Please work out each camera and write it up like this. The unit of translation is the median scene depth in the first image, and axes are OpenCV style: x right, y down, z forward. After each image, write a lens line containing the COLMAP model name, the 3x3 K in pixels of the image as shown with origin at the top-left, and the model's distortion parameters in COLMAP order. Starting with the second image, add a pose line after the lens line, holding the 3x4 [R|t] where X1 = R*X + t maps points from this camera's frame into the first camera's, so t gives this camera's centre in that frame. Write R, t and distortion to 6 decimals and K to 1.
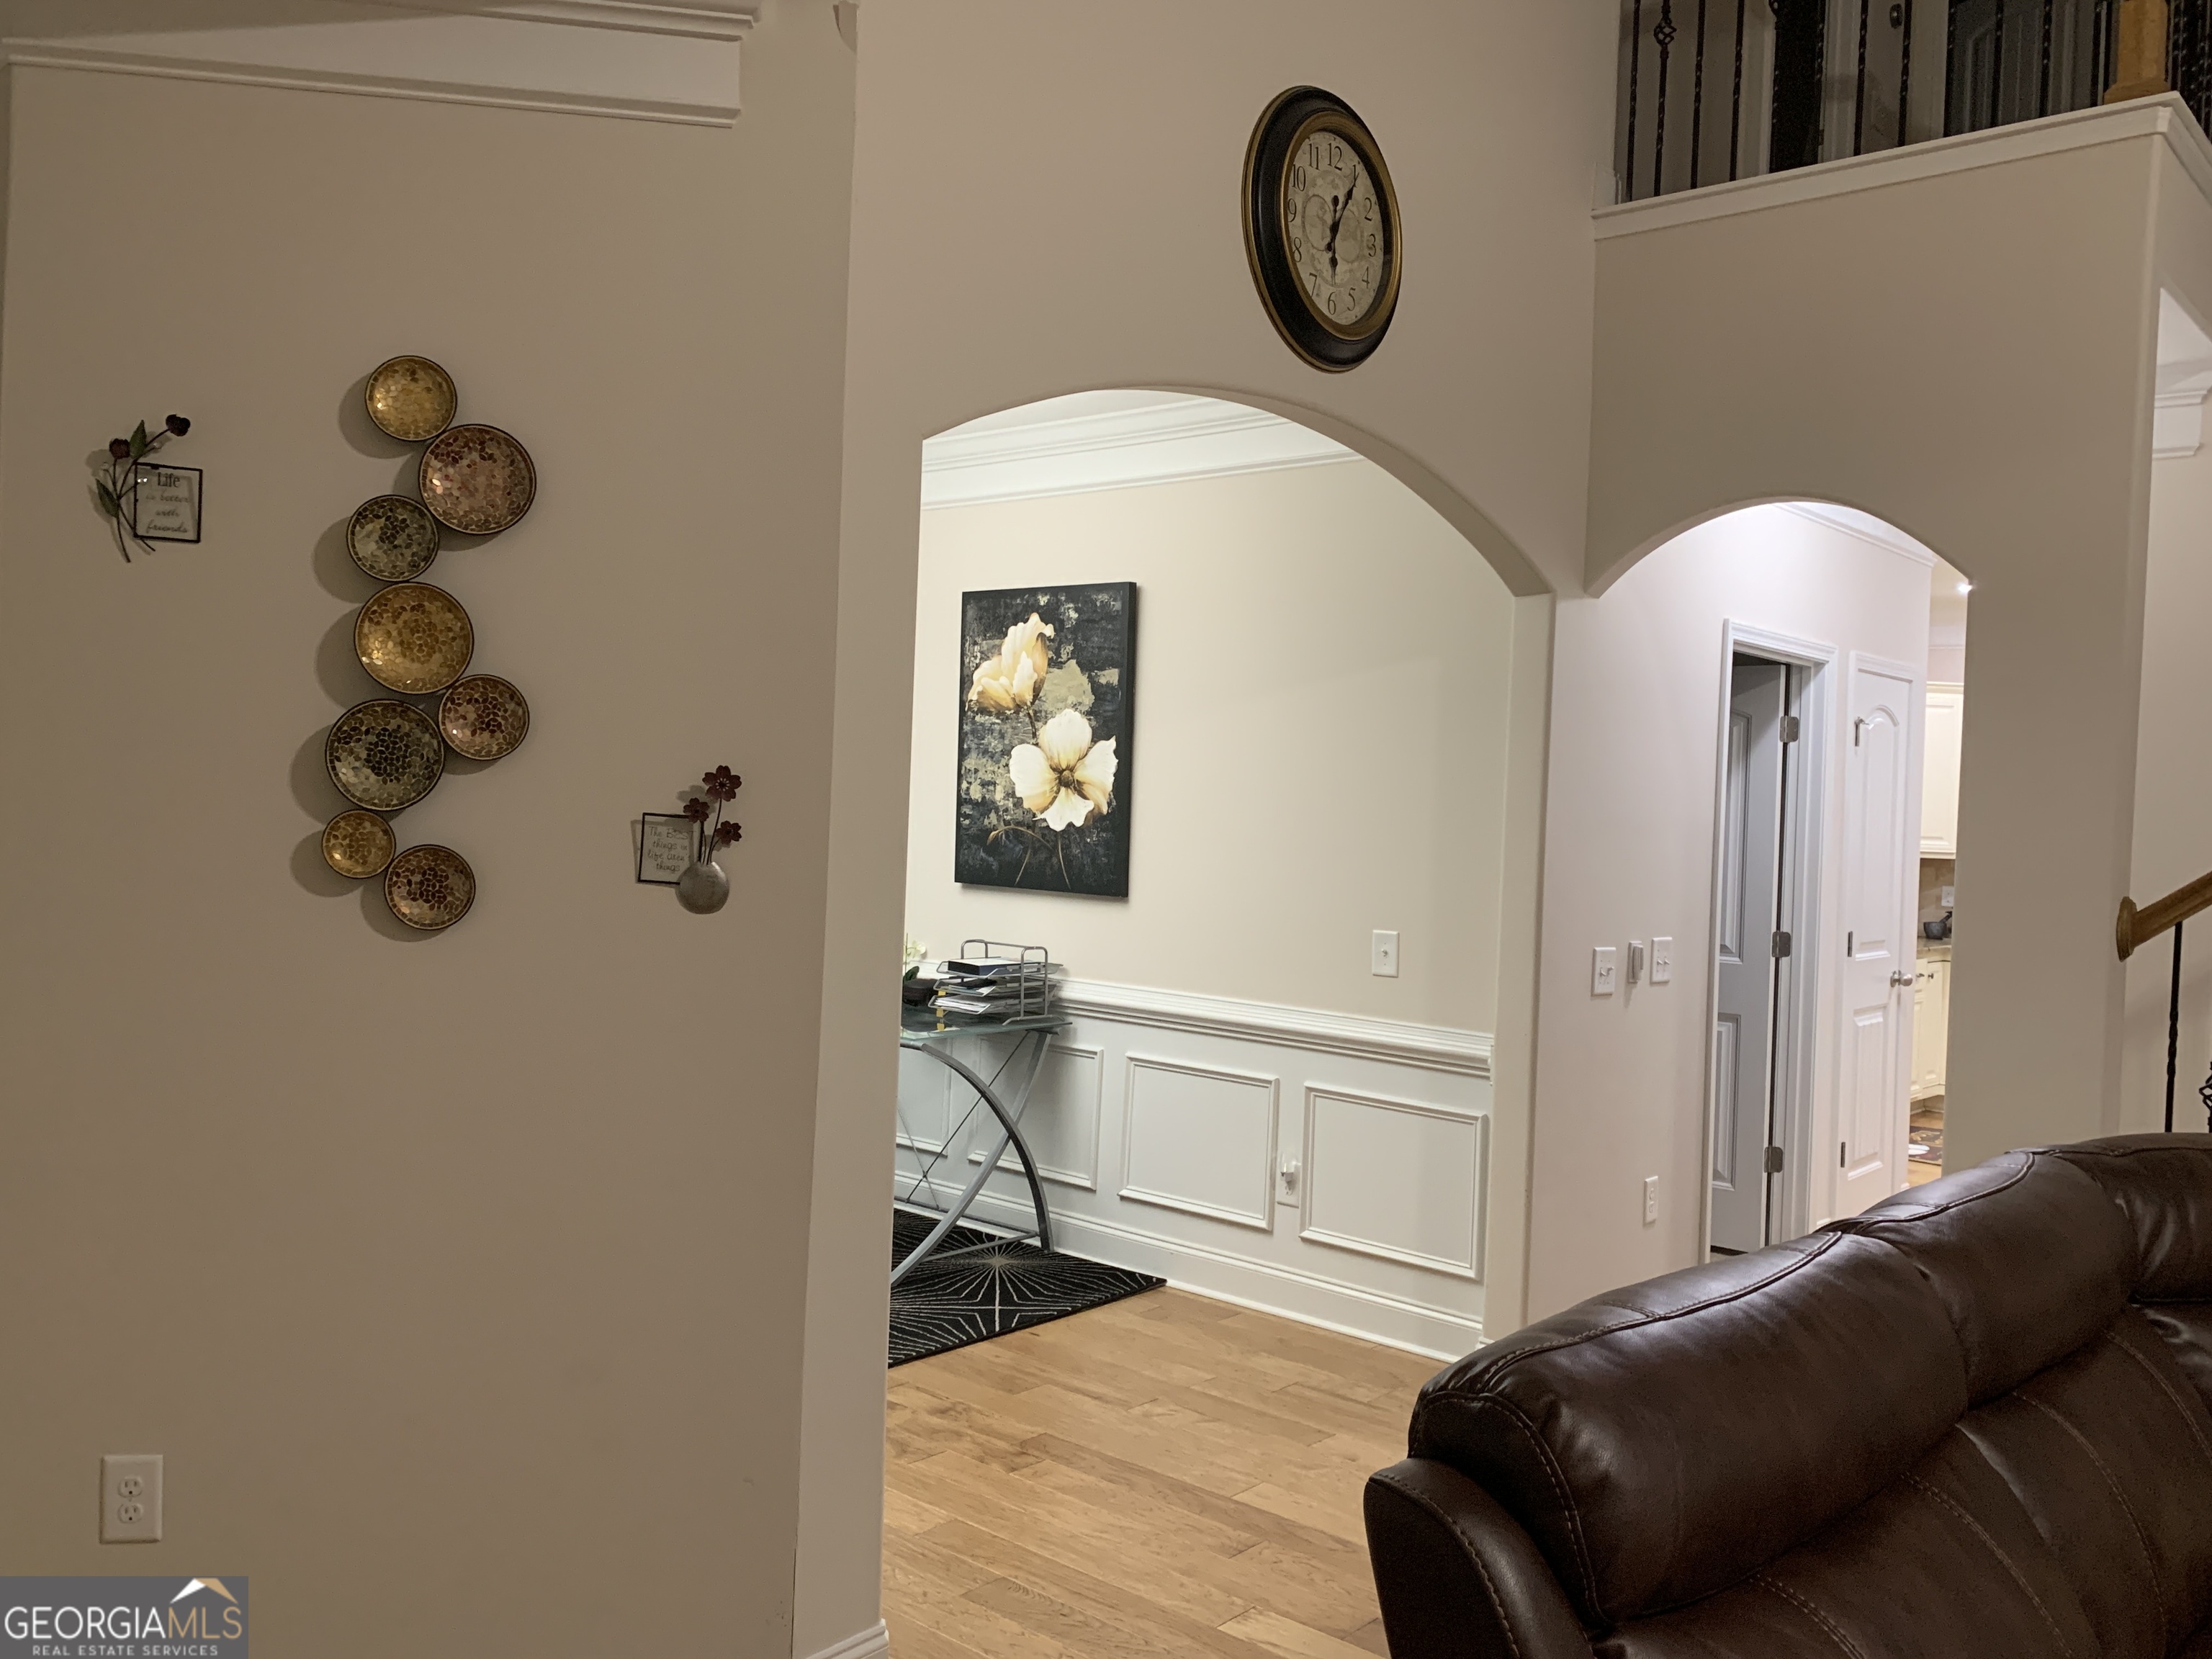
lens RADIAL K [[1796.1, 0, 1108.2], [0, 1796.1, 830.1], [0, 0, 1]] dist [0.025644, -0.020895]
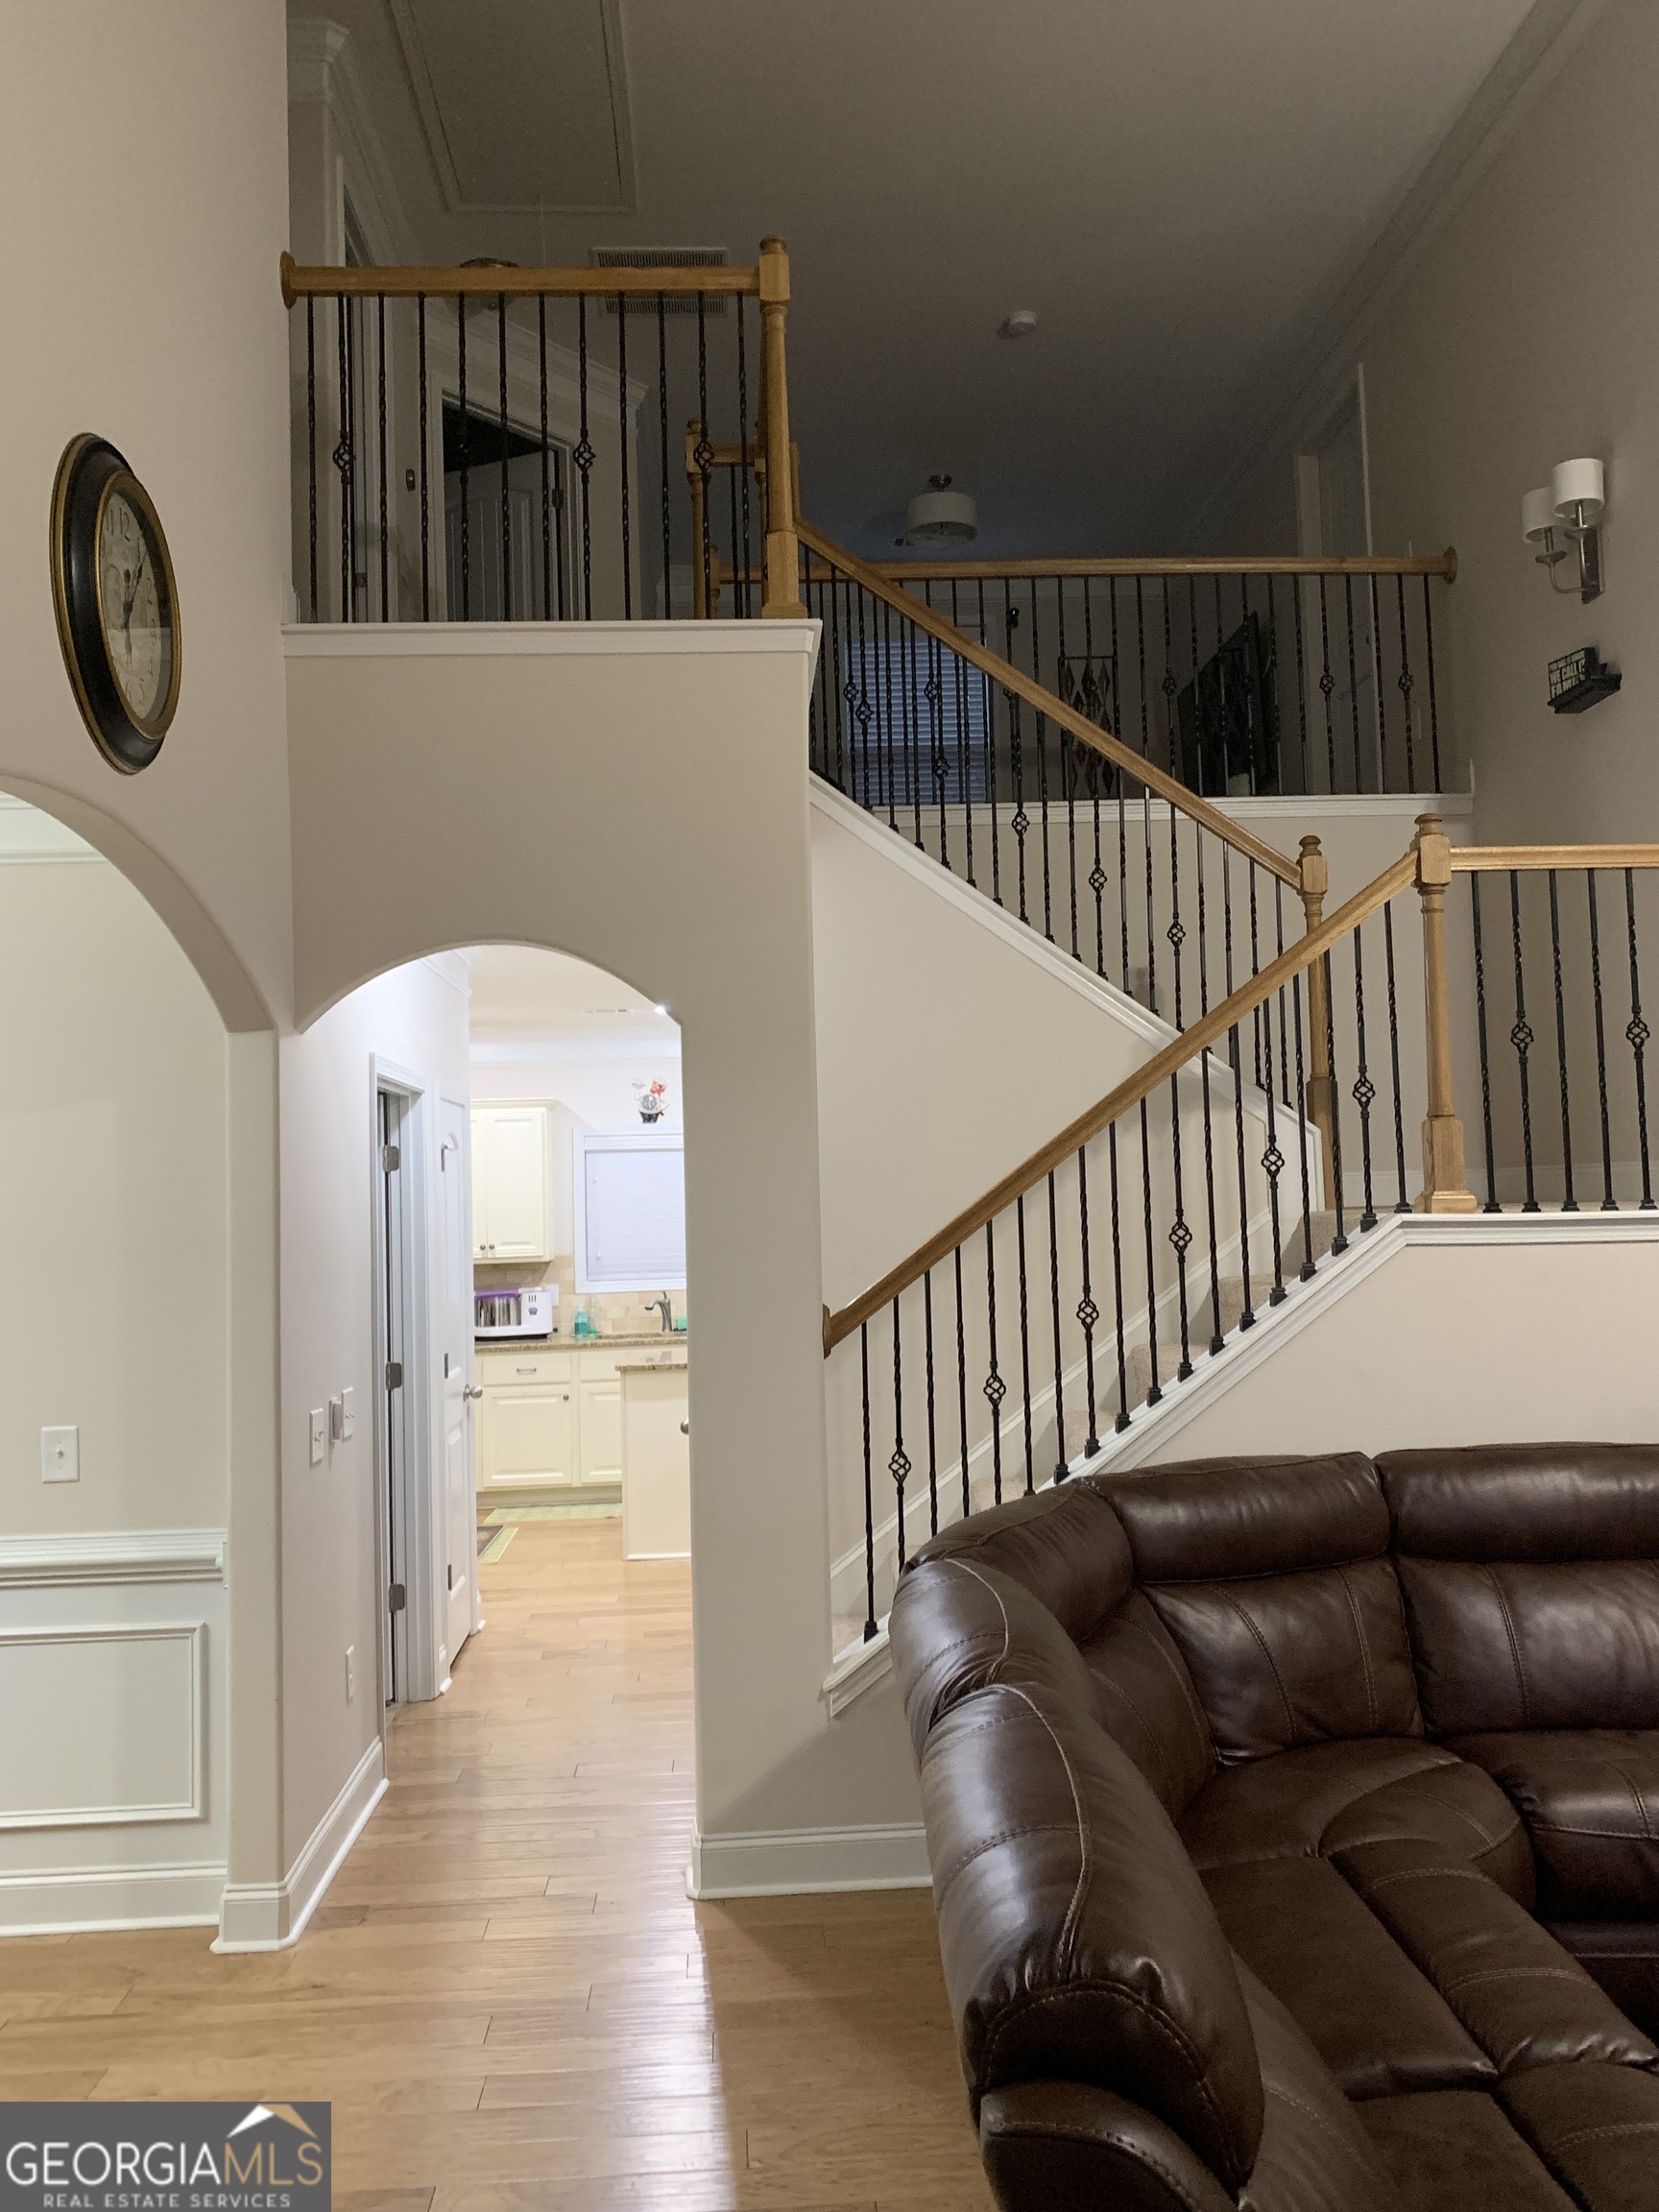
lens RADIAL K [[1796.1, 0, 832.9], [0, 1796.1, 1094.4], [0, 0, 1]] dist [0.025644, -0.020895]
pose [[0.705003, -0.019415, 0.708939, -0.192734], [0.072396, 0.996374, -0.044707, -0.036021], [-0.705500, 0.082842, 0.703852, 0.151195]]
